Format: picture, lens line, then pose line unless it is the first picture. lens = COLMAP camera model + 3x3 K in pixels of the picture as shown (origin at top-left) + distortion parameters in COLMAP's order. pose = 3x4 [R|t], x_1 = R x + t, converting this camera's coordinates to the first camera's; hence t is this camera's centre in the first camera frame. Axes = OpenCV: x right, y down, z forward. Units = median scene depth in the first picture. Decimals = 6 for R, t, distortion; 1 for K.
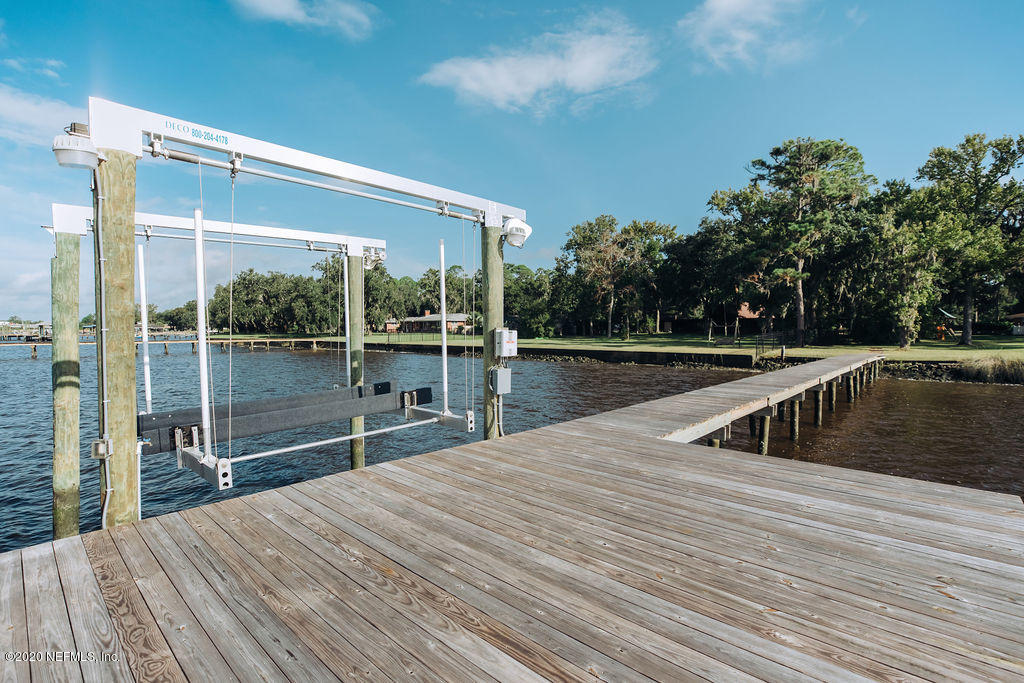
lens RADIAL K [[489.8, 0, 511.9], [0, 489.8, 342.9], [0, 0, 1]] dist [-0.039070, 0.012318]
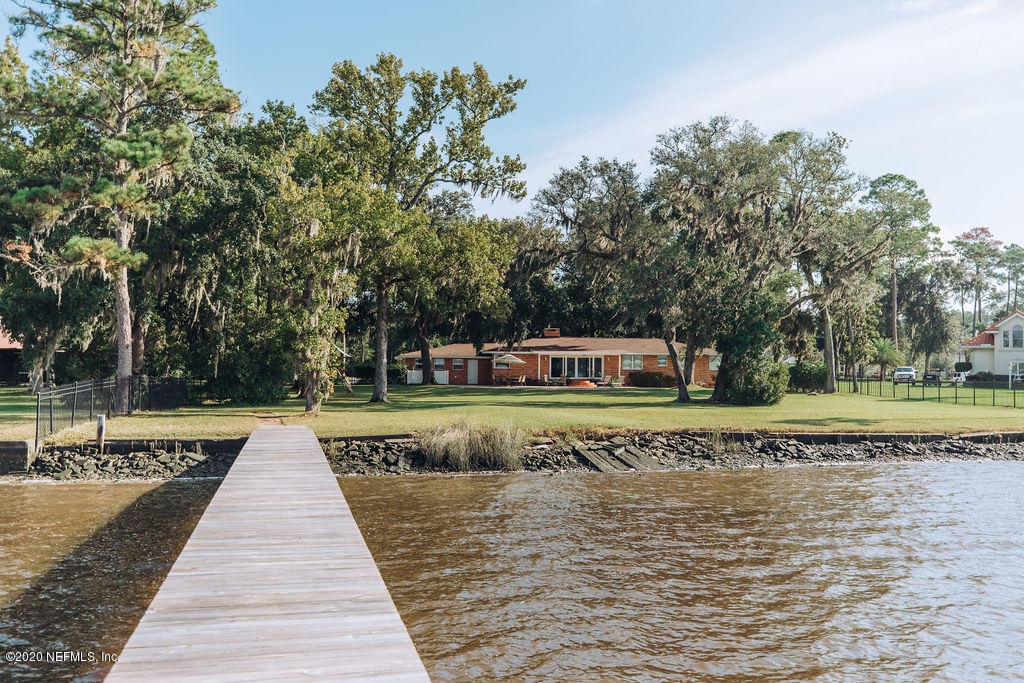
lens RADIAL K [[982.2, 0, 519.5], [0, 982.2, 351.3], [0, 0, 1]] dist [0.047103, 0.014069]
pose [[0.572853, 0.023718, 0.819315, 0.044065], [0.017495, 0.999000, -0.041152, -0.005883], [-0.819472, 0.037908, 0.571865, 0.158660]]
